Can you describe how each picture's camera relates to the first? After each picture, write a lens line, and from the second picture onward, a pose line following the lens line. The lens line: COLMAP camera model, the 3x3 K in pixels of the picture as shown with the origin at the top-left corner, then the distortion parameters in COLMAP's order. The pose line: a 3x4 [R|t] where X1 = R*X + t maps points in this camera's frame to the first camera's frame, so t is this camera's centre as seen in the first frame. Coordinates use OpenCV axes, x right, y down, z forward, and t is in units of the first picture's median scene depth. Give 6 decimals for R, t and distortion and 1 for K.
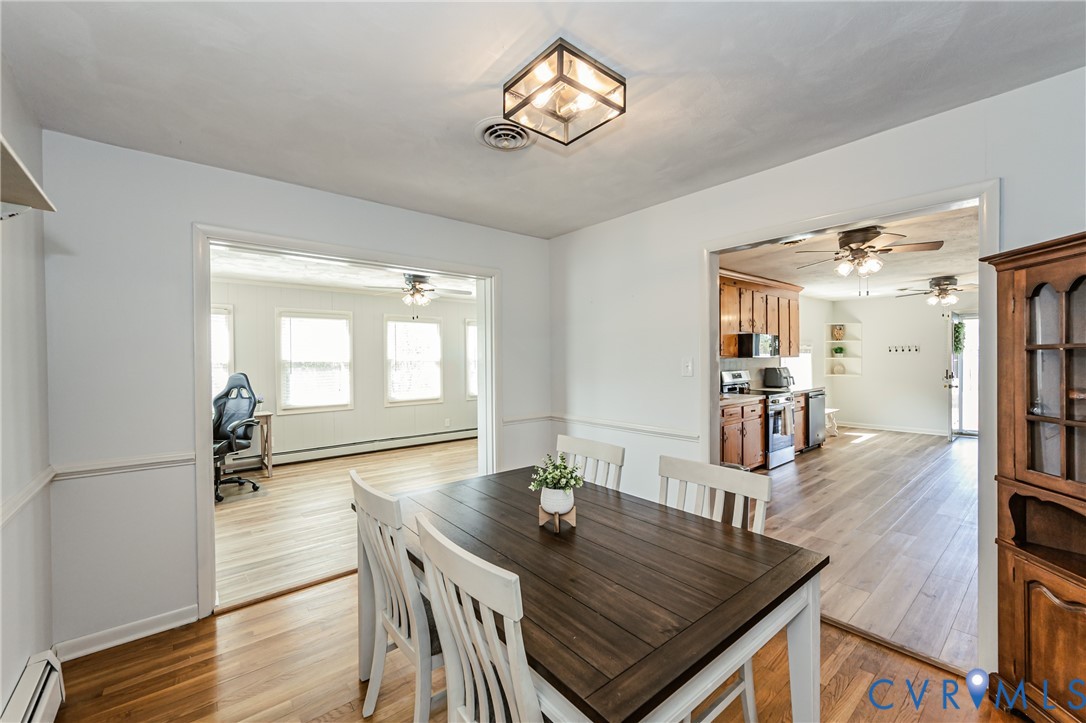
lens RADIAL K [[434.4, 0, 543.0], [0, 434.4, 361.5], [0, 0, 1]] dist [0.001601, 0.000080]
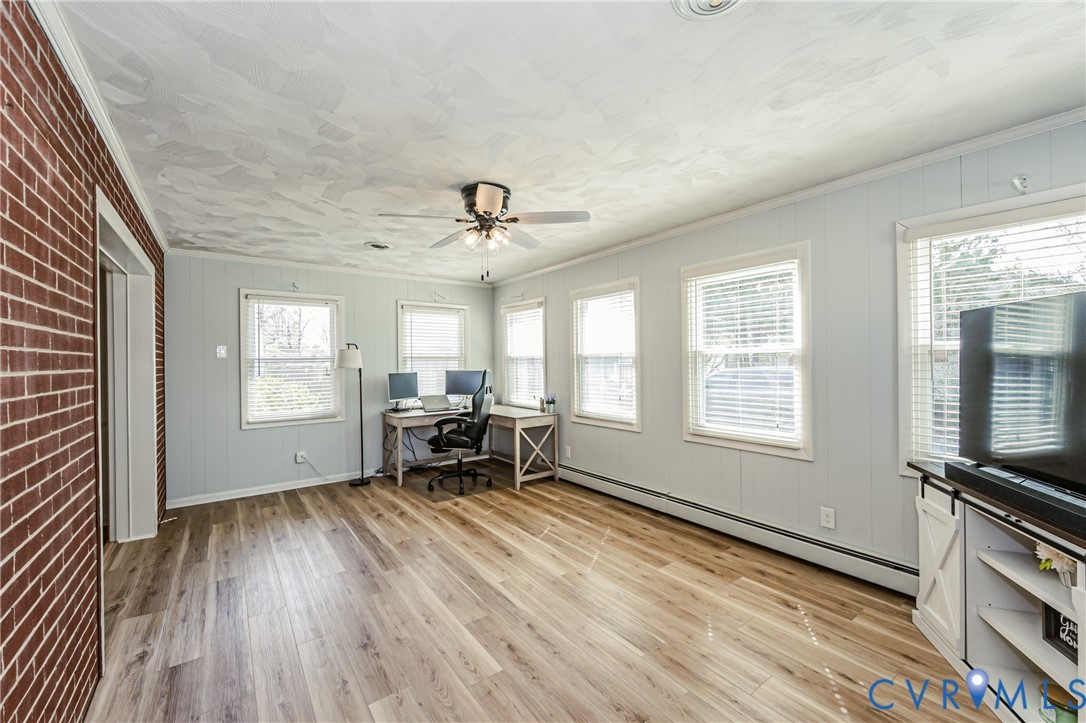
lens RADIAL K [[434.4, 0, 543.0], [0, 434.4, 361.5], [0, 0, 1]] dist [0.001601, 0.000080]
pose [[-0.045306, 0.009869, -0.998924, 0.193731], [0.005040, 0.999941, 0.009650, 0.001561], [0.998960, -0.004597, -0.045353, 0.900426]]
